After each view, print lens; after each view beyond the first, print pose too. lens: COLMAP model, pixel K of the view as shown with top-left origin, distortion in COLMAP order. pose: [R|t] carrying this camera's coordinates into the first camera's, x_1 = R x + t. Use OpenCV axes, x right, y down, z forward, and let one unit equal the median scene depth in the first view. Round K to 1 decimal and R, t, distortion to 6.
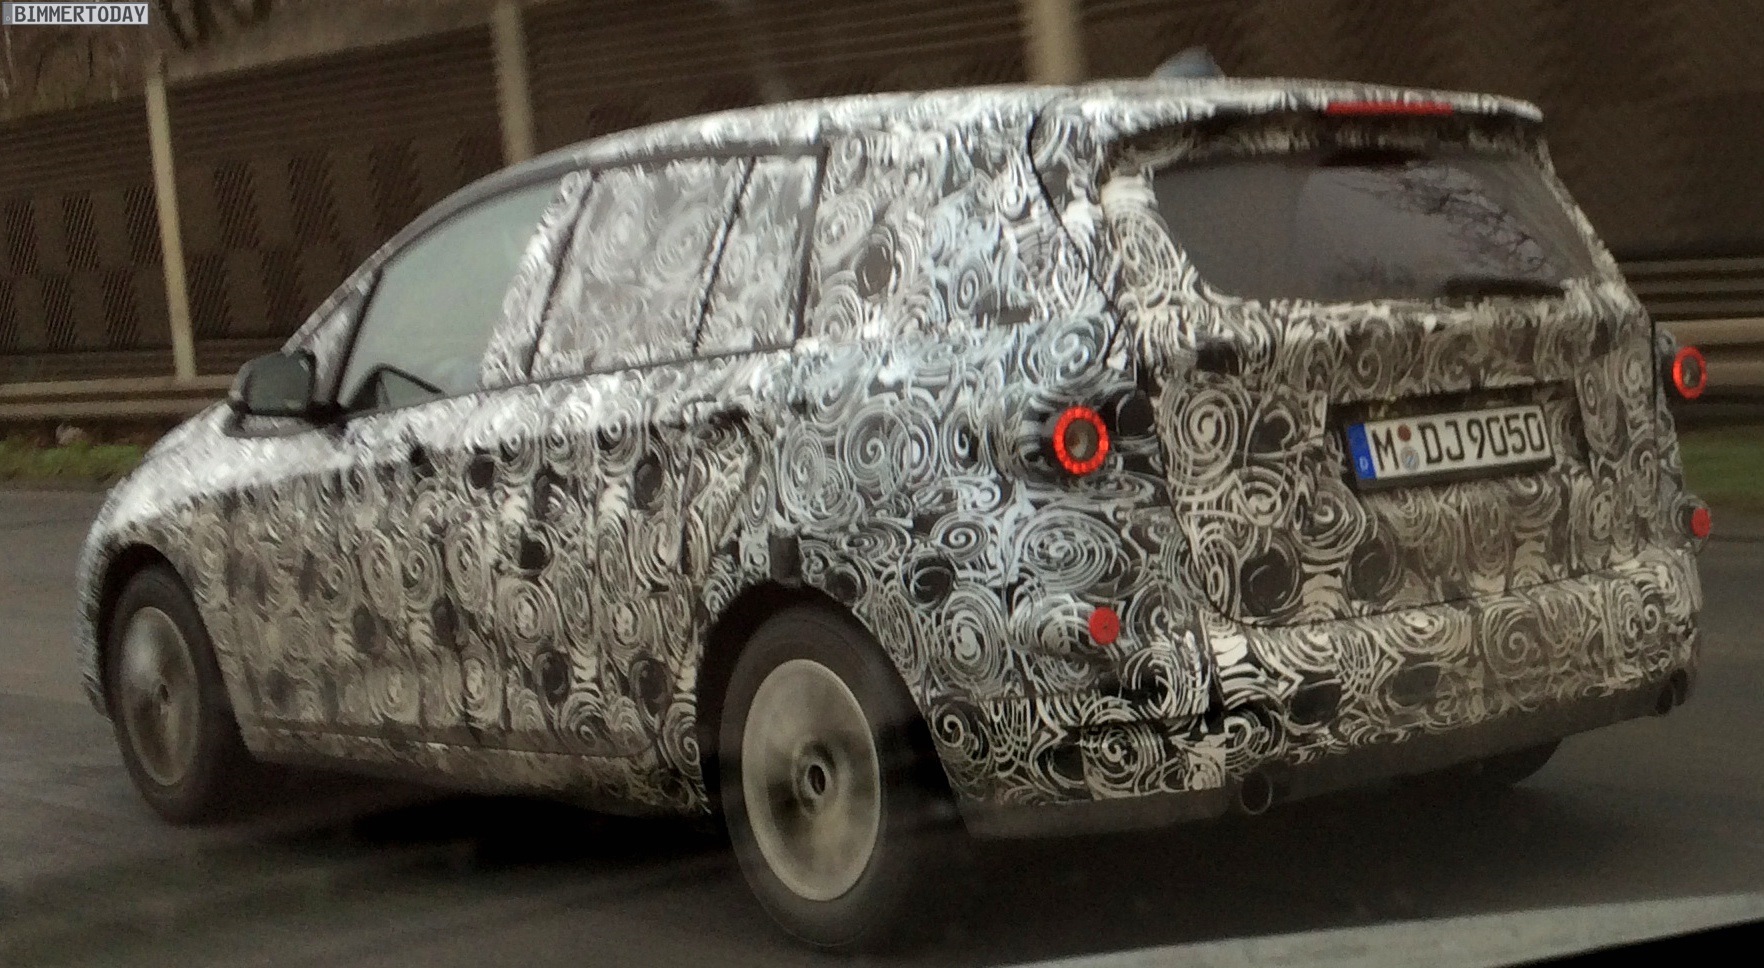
lens RADIAL K [[1225.8, 0, 889.2], [0, 1225.8, 478.5], [0, 0, 1]] dist [0.019414, 0.002614]
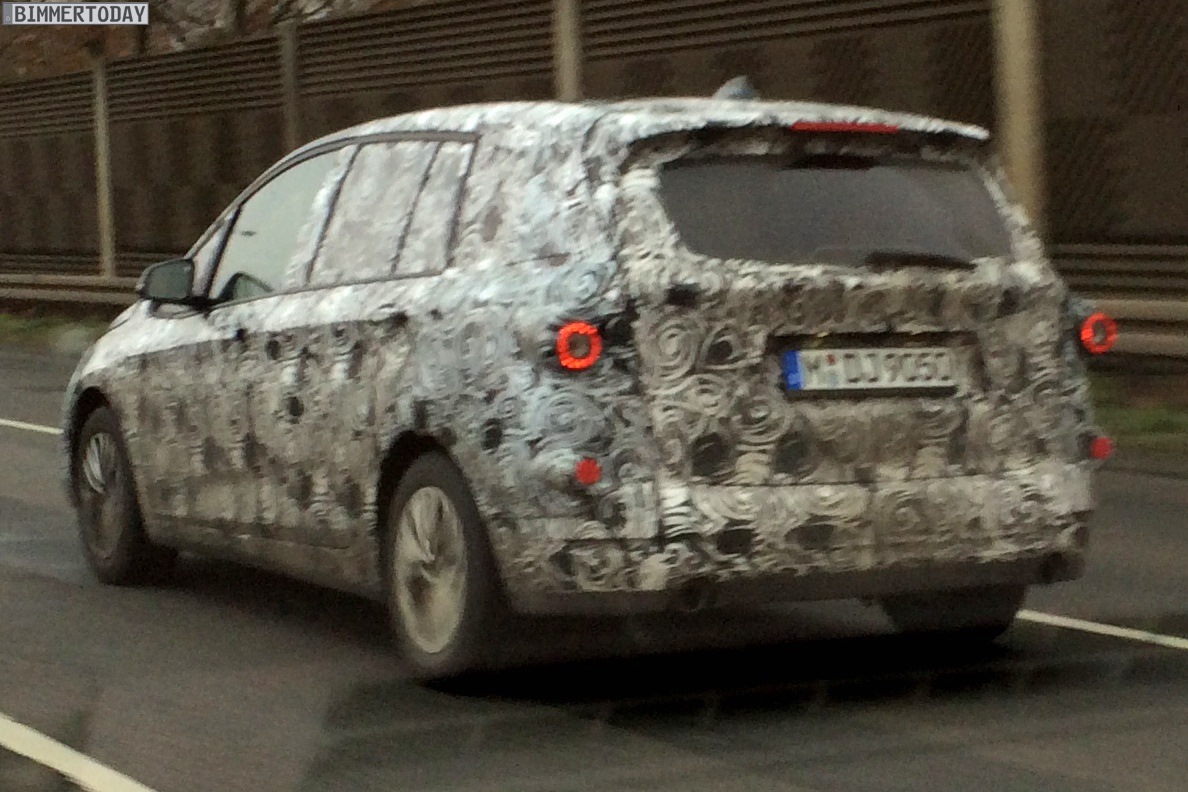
lens RADIAL K [[1026.3, 0, 591.3], [0, 1026.3, 402.7], [0, 0, 1]] dist [0.002409, -0.021953]
pose [[0.984458, 0.078711, -0.156992, 0.301456], [-0.077142, 0.996891, 0.016075, 0.013250], [0.157769, -0.003714, 0.987469, -0.180651]]
